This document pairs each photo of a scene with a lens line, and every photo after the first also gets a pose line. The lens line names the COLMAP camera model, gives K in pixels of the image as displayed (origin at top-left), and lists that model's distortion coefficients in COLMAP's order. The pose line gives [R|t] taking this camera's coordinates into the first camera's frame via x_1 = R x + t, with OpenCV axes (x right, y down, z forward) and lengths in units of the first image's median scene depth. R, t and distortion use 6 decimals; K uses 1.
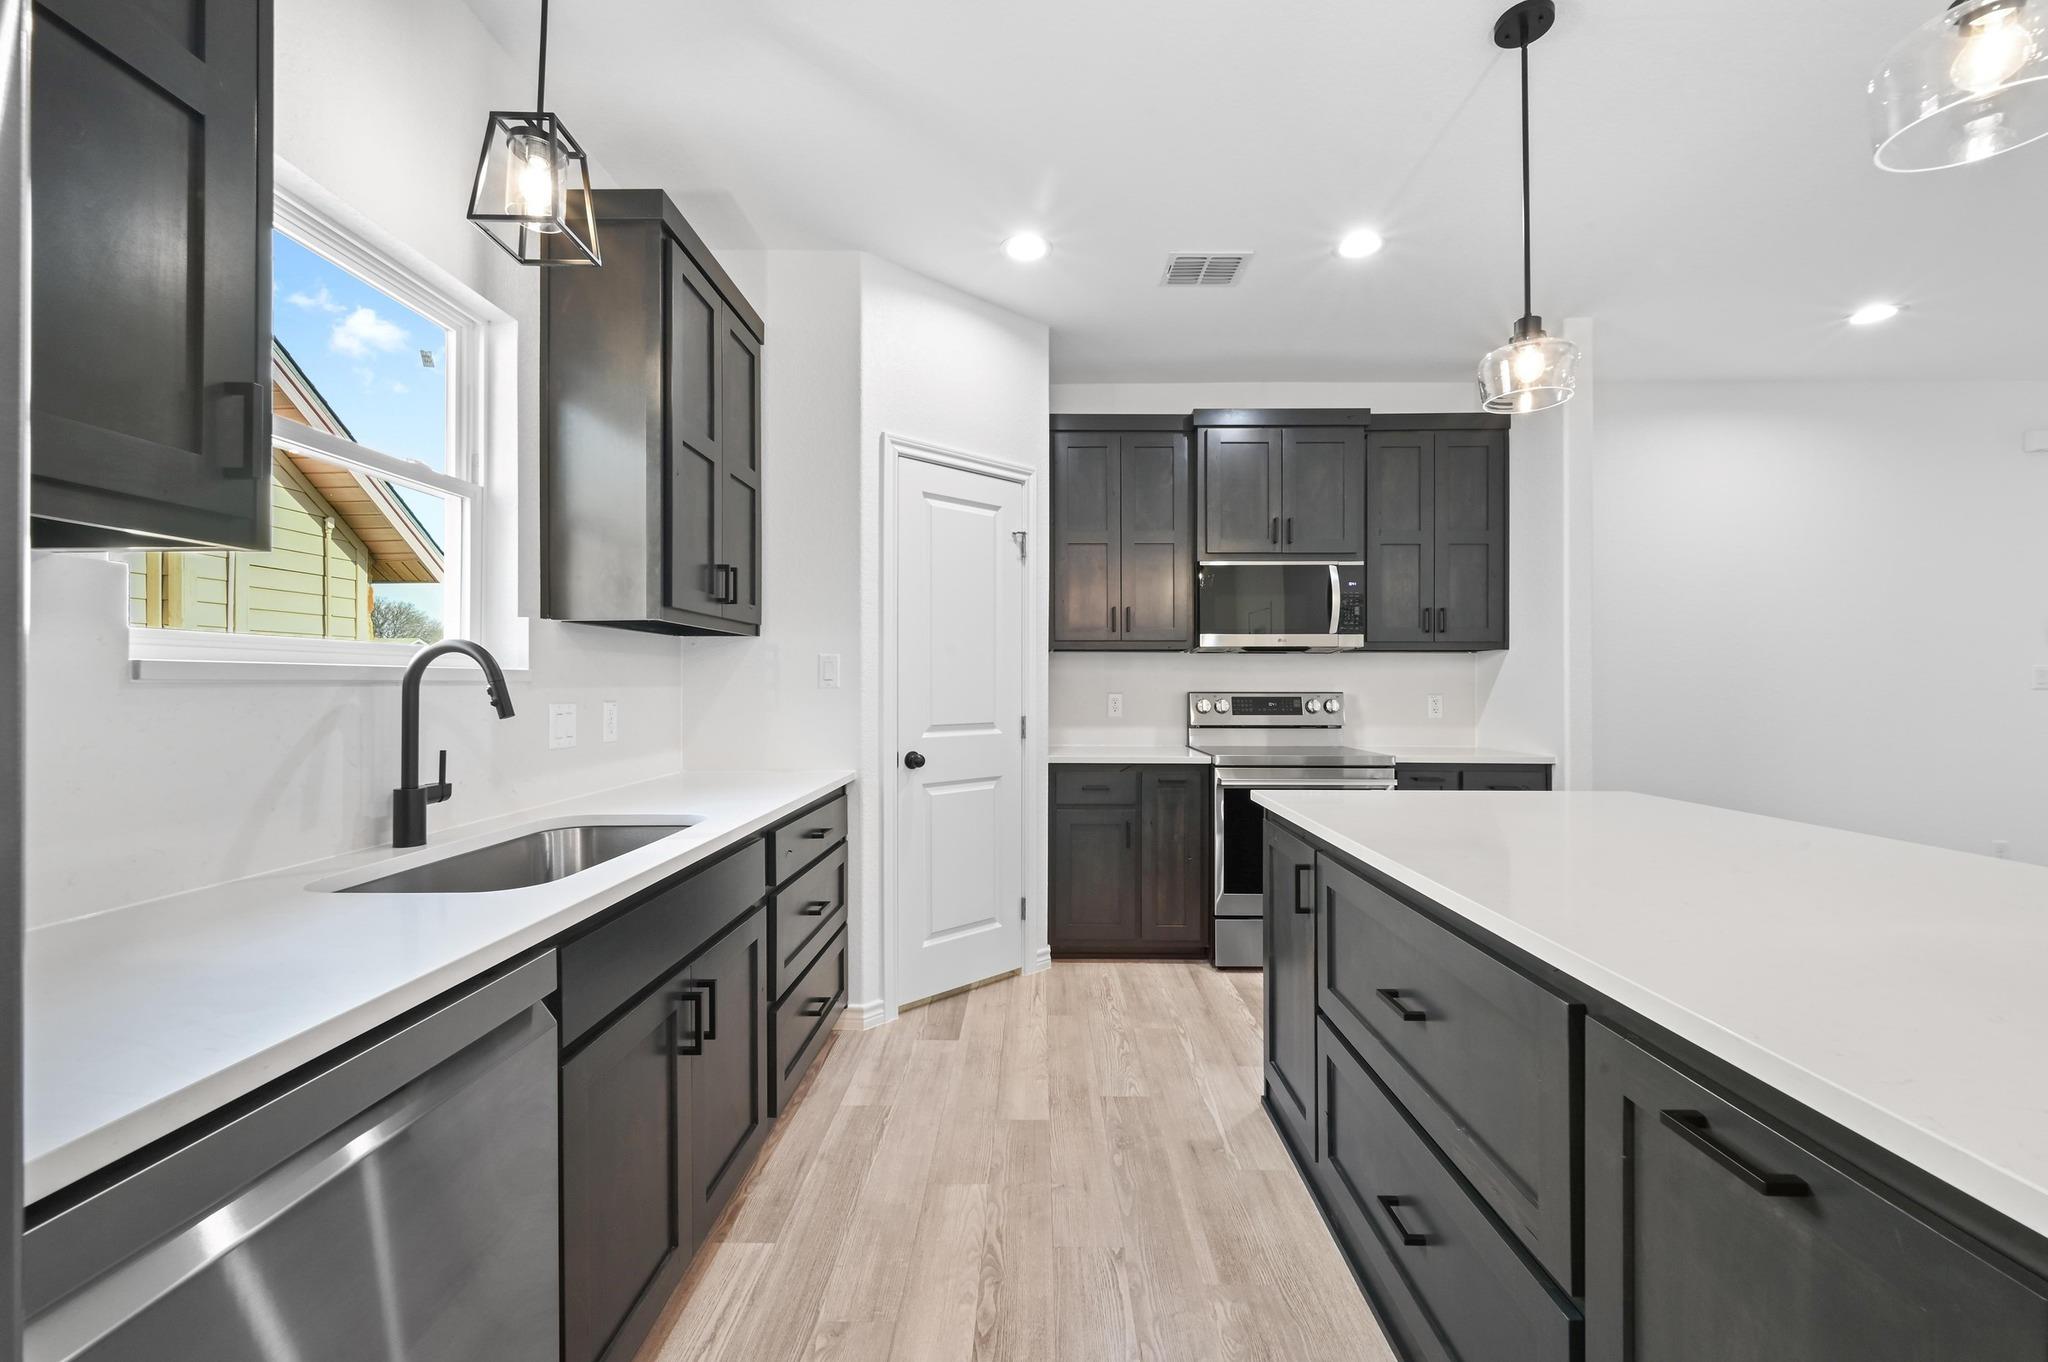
lens RADIAL K [[809.2, 0, 1023.2], [0, 809.2, 678.8], [0, 0, 1]] dist [0.000392, 0.000085]
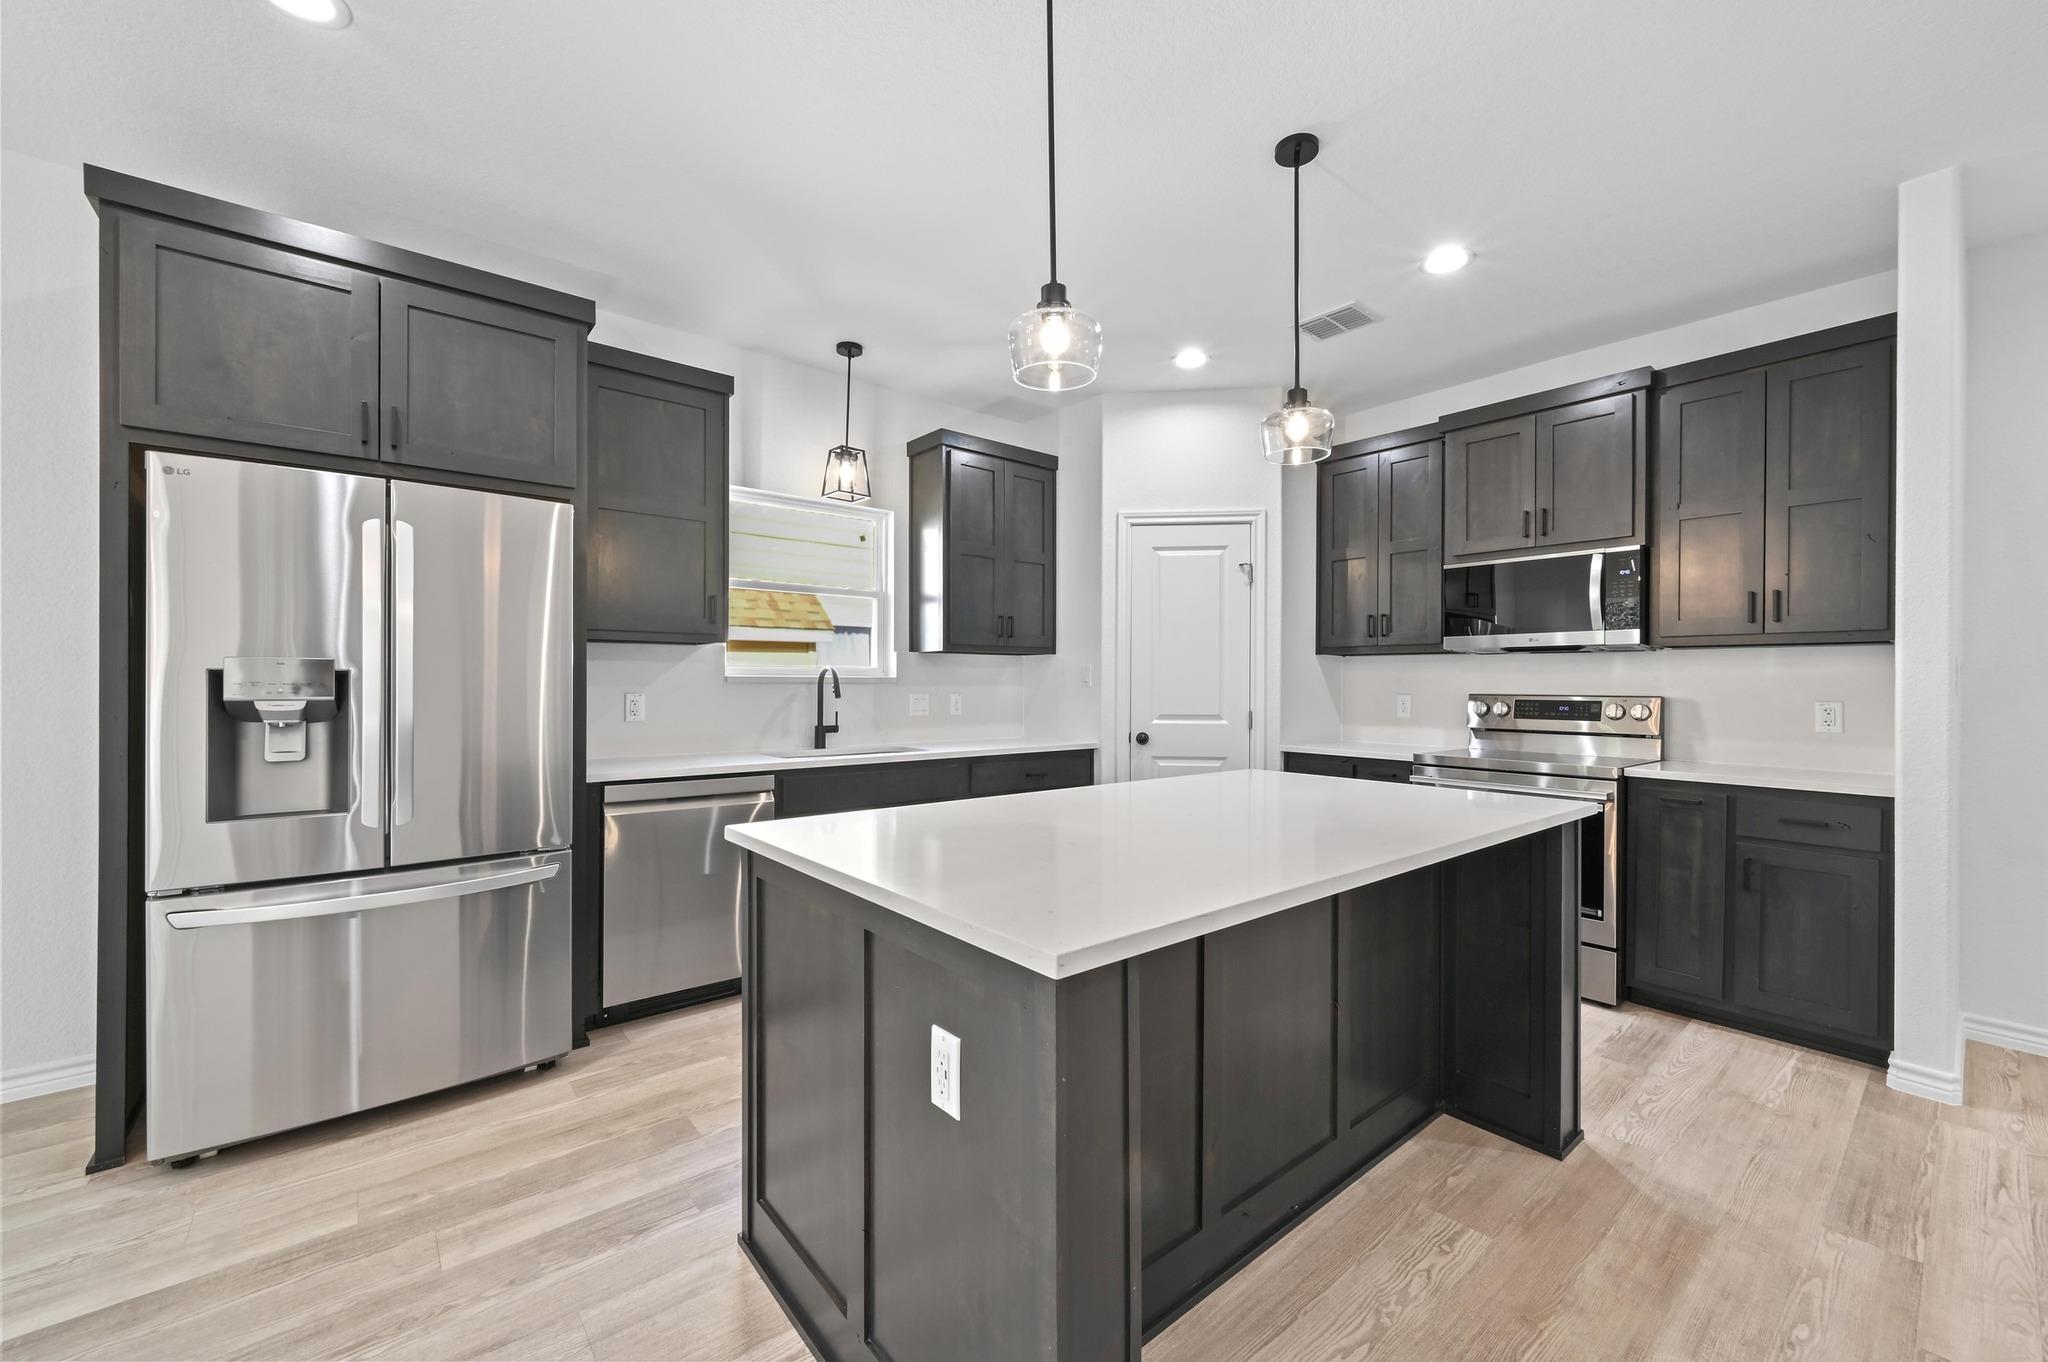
lens RADIAL K [[809.2, 0, 1031.0], [0, 809.2, 684.4], [0, 0, 1]] dist [0.000392, 0.000085]
pose [[0.655318, 0.001794, -0.755351, 0.676466], [0.001703, 0.999991, 0.003852, -0.000177], [0.755351, -0.003810, 0.655309, -0.063269]]
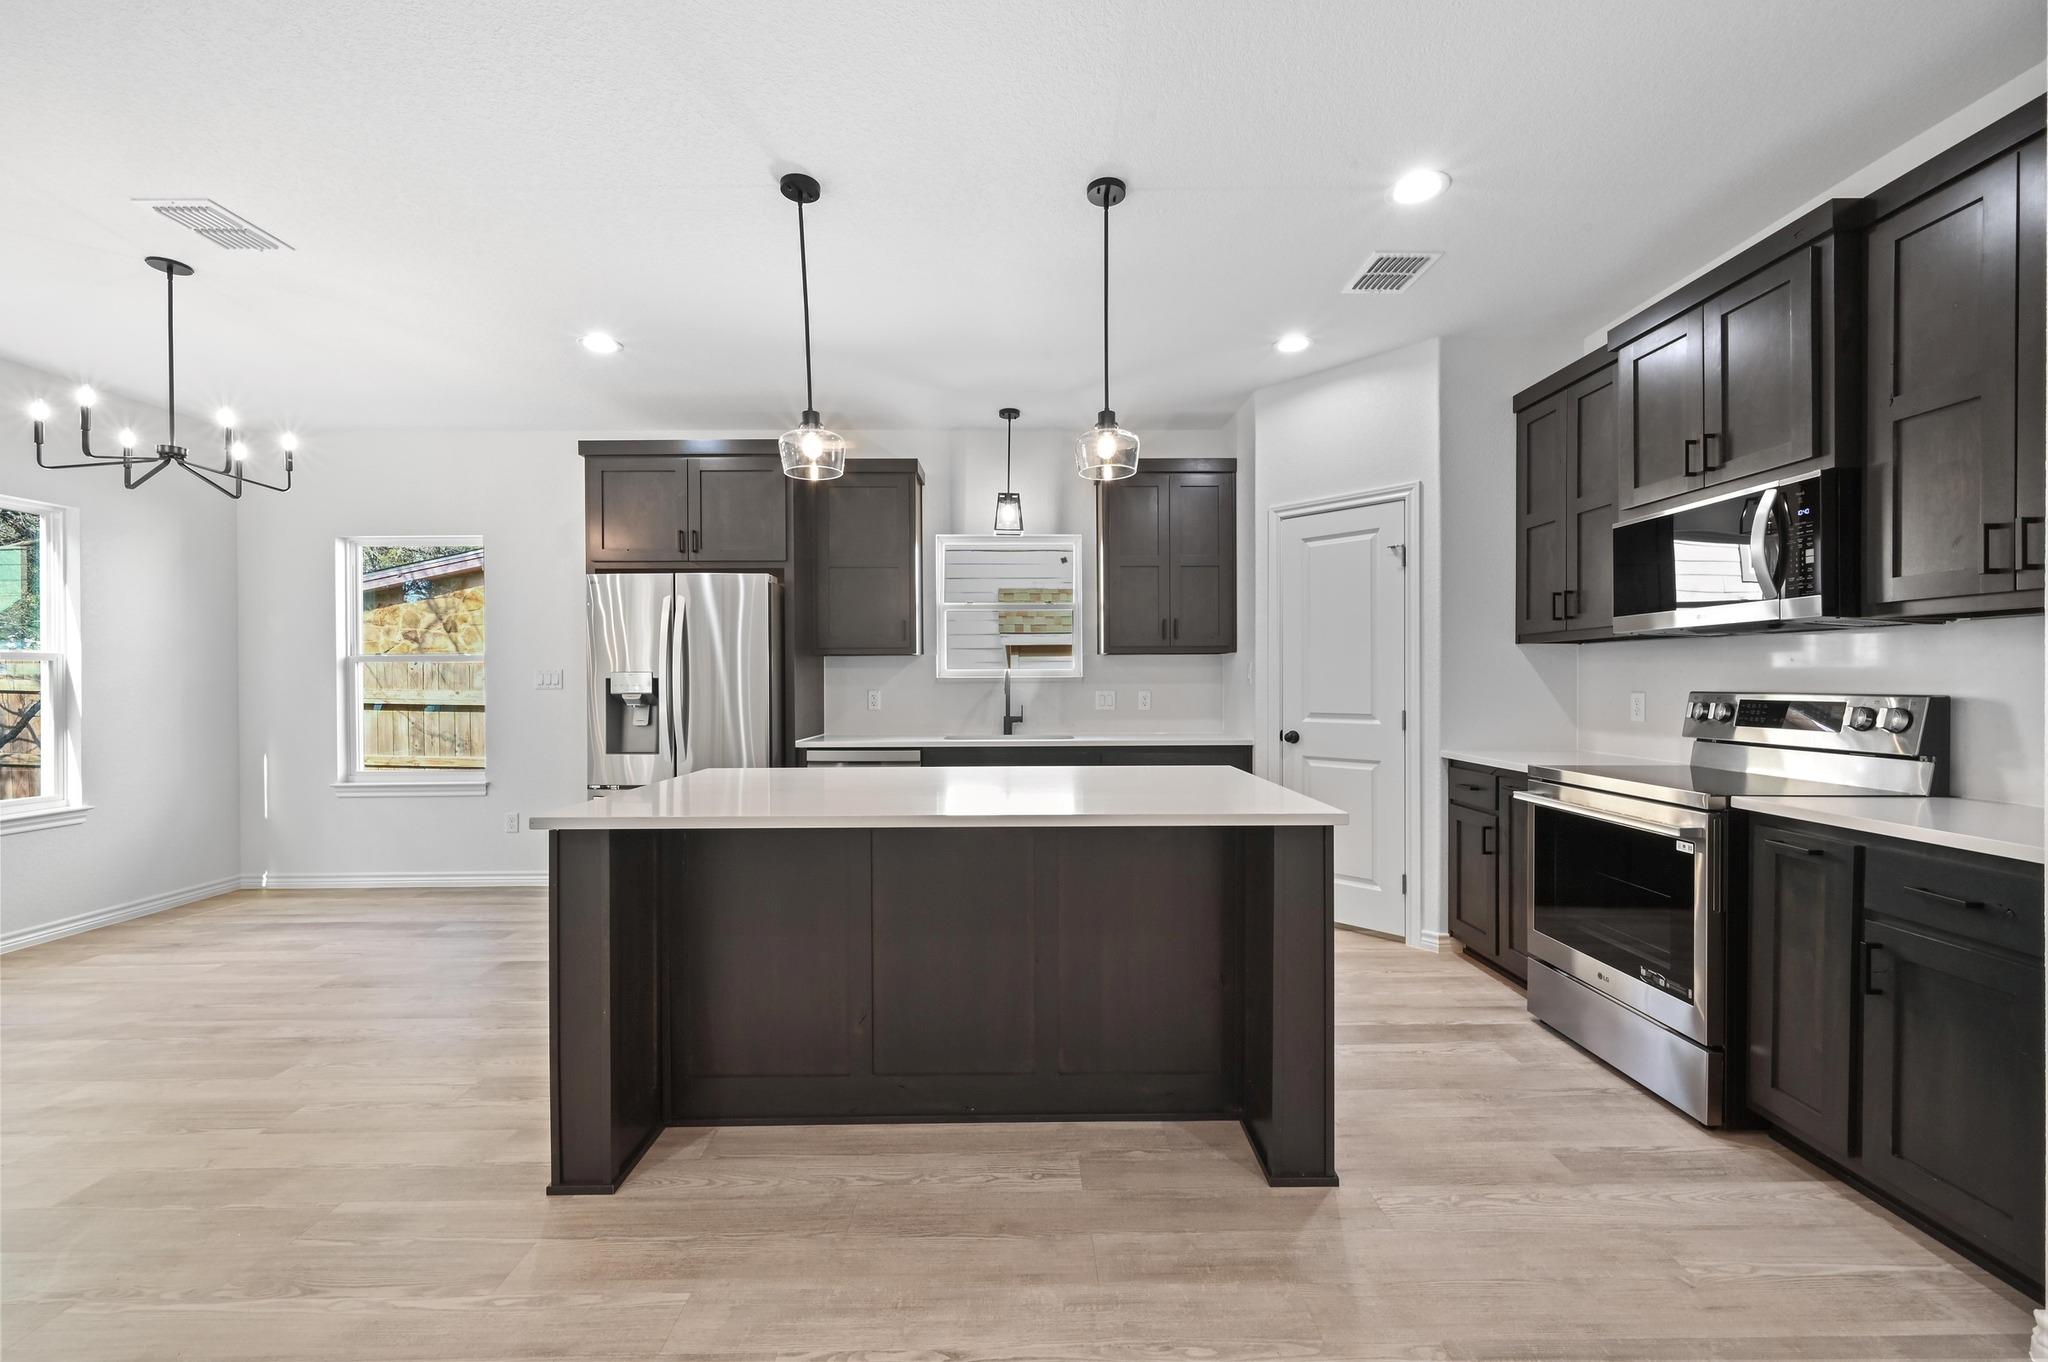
lens RADIAL K [[809.2, 0, 1027.7], [0, 809.2, 685.9], [0, 0, 1]] dist [0.000392, 0.000085]
pose [[0.027850, 0.004758, -0.999601, 1.030094], [0.010545, 0.999932, 0.005053, 0.001557], [0.999556, -0.010681, 0.027798, 0.429962]]
